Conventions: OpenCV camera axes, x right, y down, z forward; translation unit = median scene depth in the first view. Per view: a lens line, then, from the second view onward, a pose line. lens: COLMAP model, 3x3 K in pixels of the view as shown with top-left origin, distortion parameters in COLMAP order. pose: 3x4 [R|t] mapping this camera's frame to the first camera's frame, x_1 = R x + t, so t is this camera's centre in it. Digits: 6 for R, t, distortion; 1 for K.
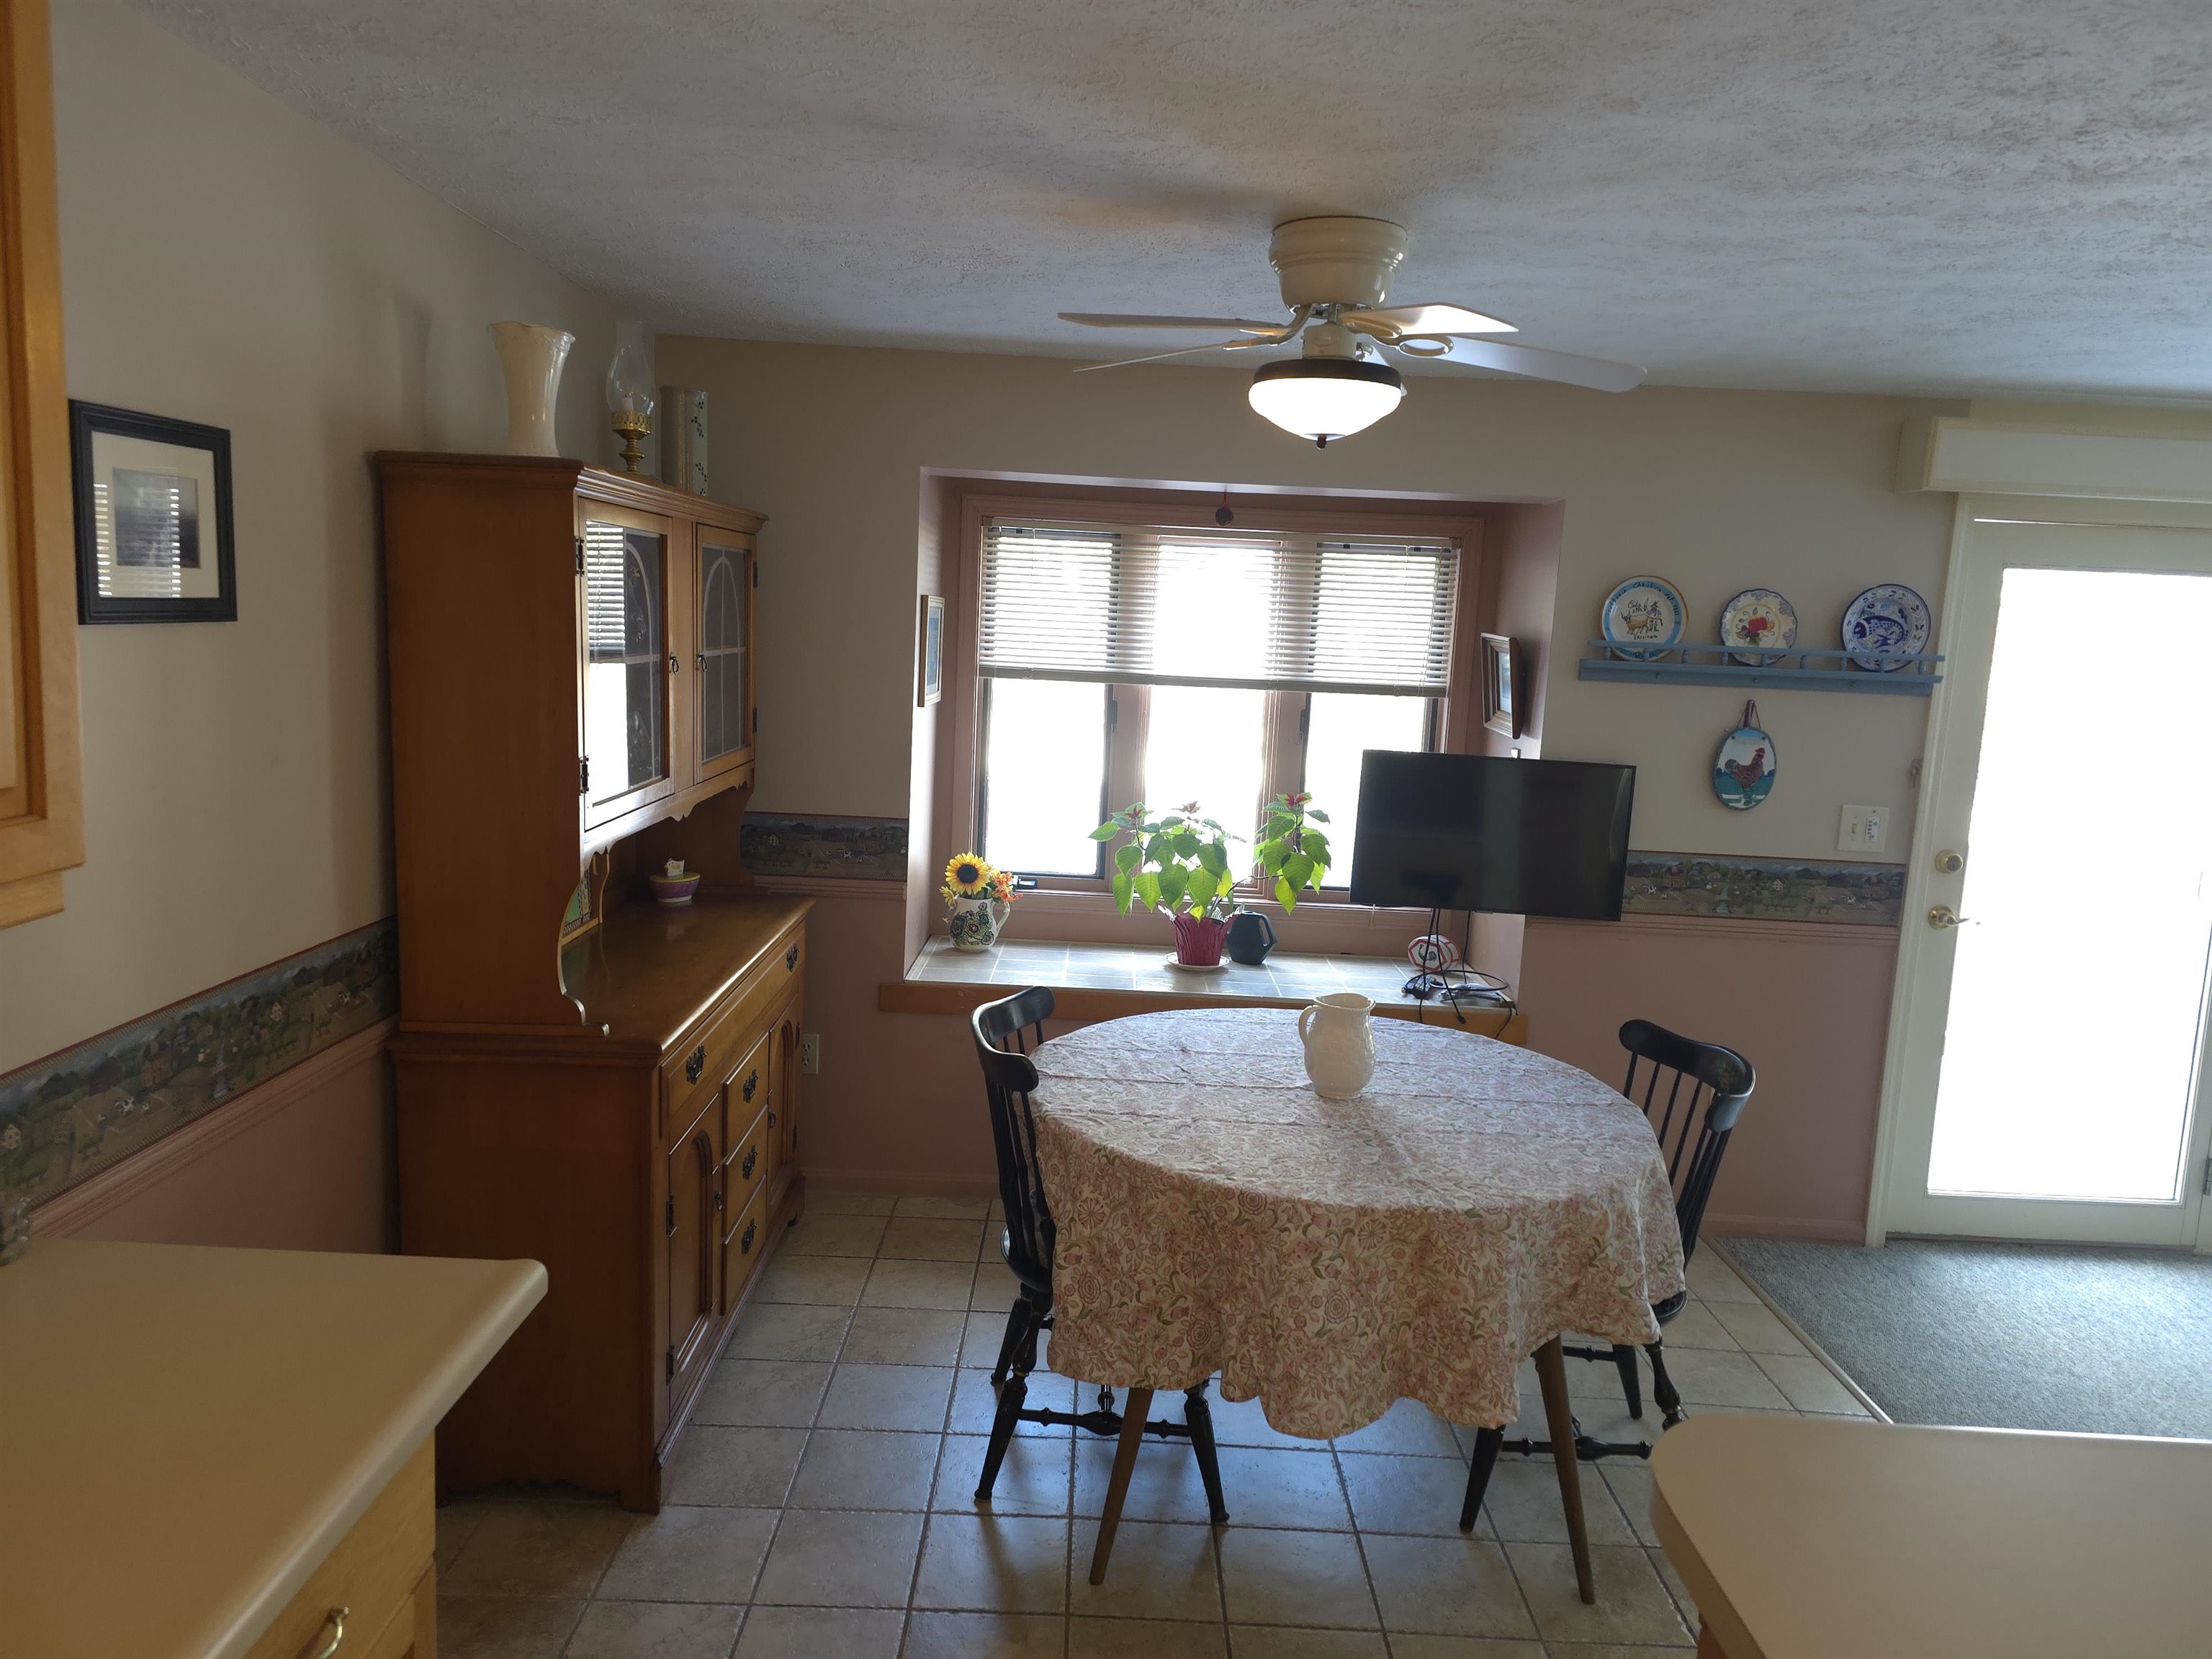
lens RADIAL K [[1479.8, 0, 1096.7], [0, 1479.8, 809.6], [0, 0, 1]] dist [0.064999, 0.000072]
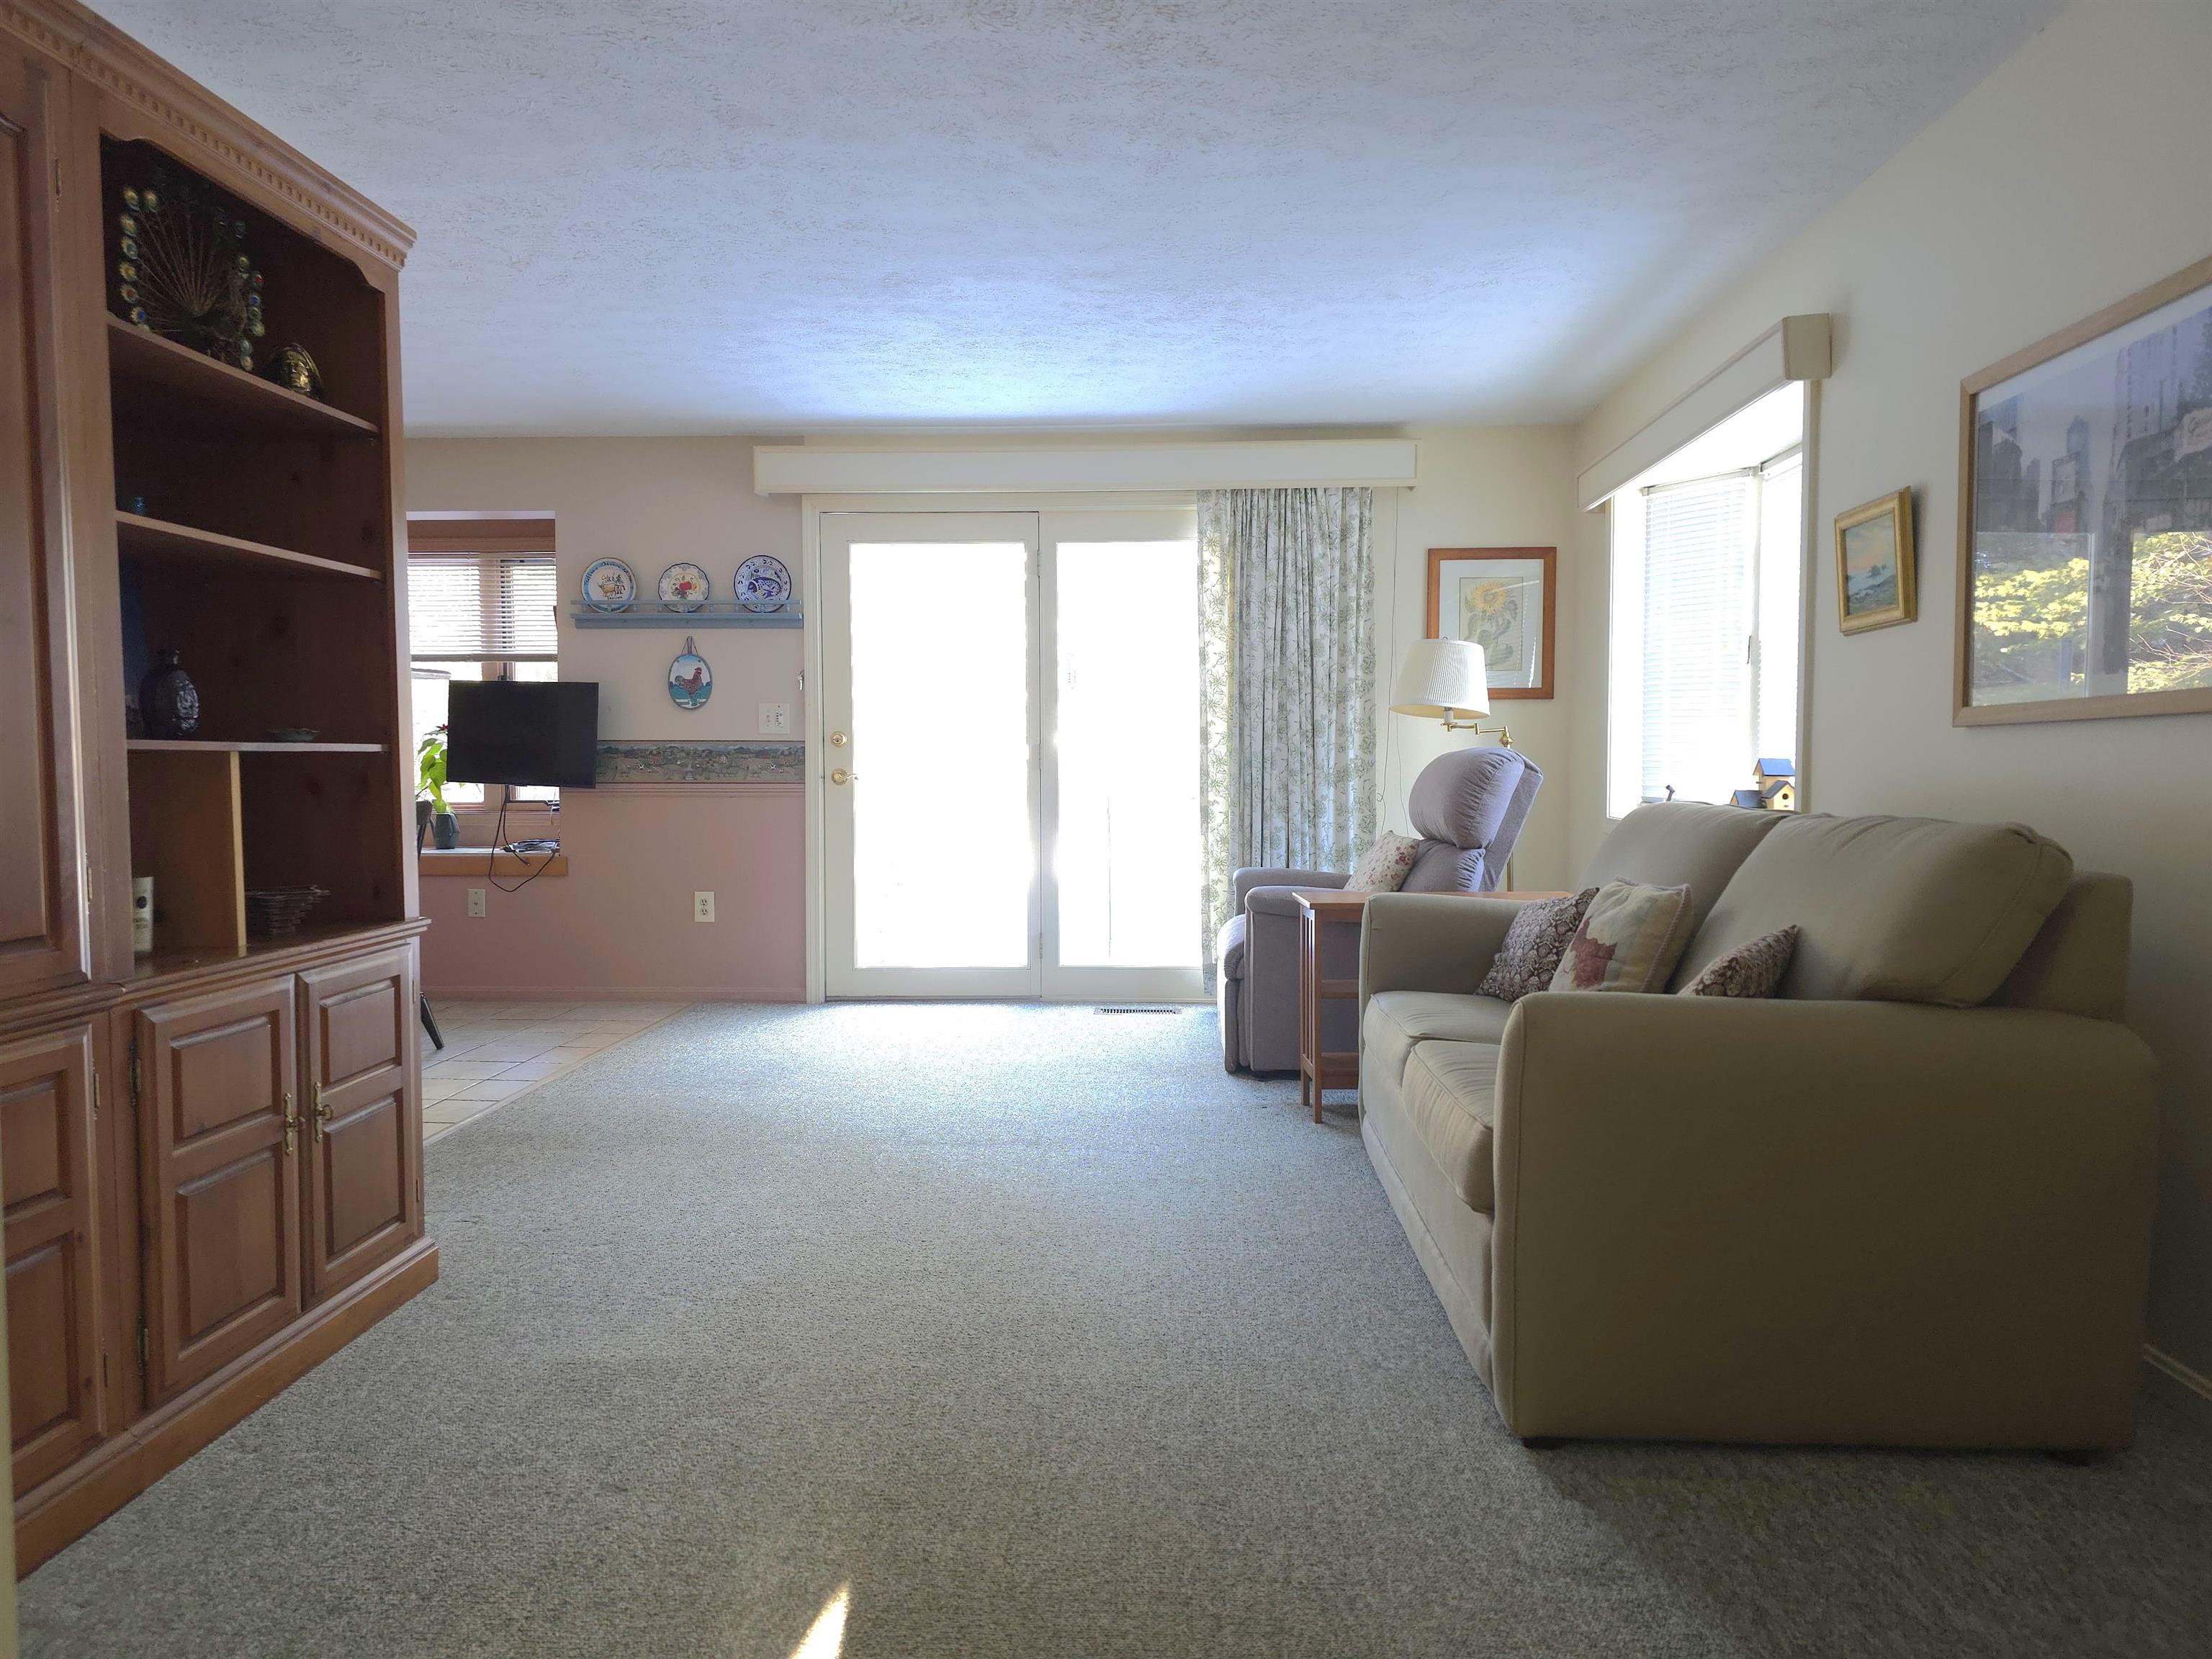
lens RADIAL K [[1479.8, 0, 1096.7], [0, 1479.8, 809.6], [0, 0, 1]] dist [0.064999, 0.000072]
pose [[0.996754, -0.050282, -0.062875, 0.929166], [0.044726, 0.995217, -0.086850, 0.249409], [0.066941, 0.083756, 0.994235, -0.451561]]
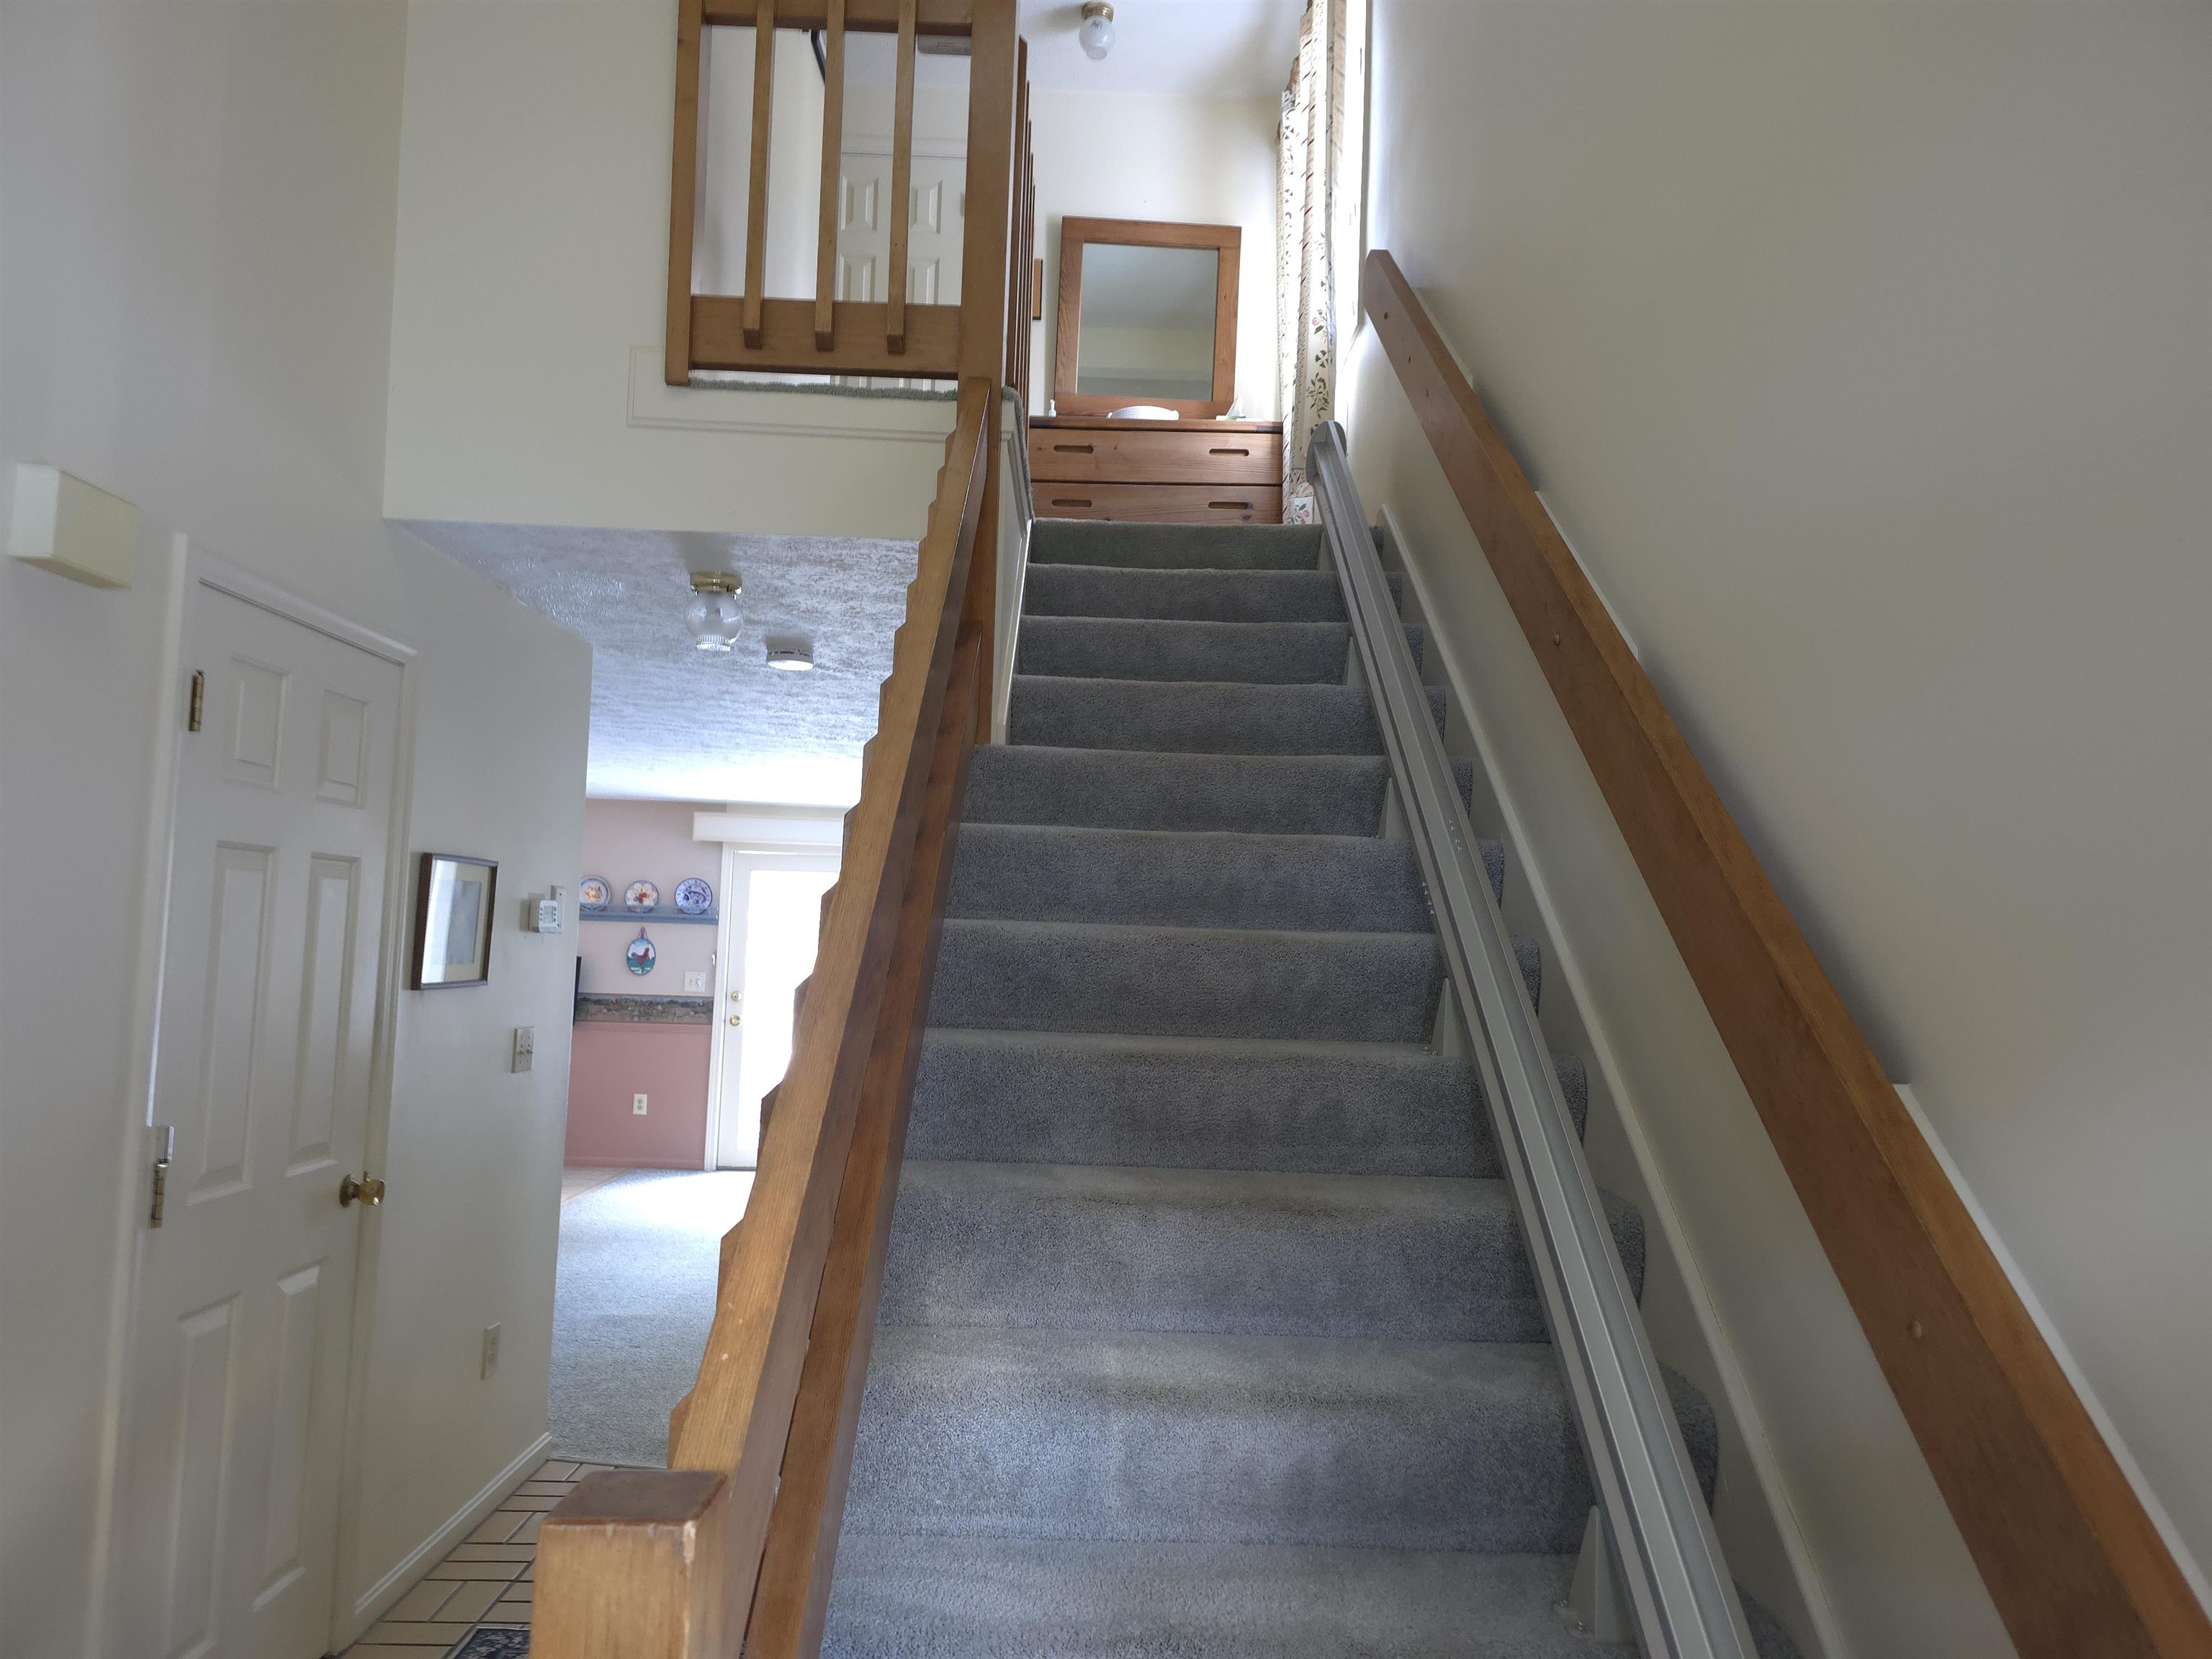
lens RADIAL K [[1487.6, 0, 1110.0], [0, 1487.6, 837.5], [0, 0, 1]] dist [0.071932, -0.058074]
pose [[0.999695, -0.016896, 0.018018, 1.125878], [0.020013, 0.981604, -0.189875, 0.248519], [-0.014478, 0.190178, 0.981643, -1.340895]]
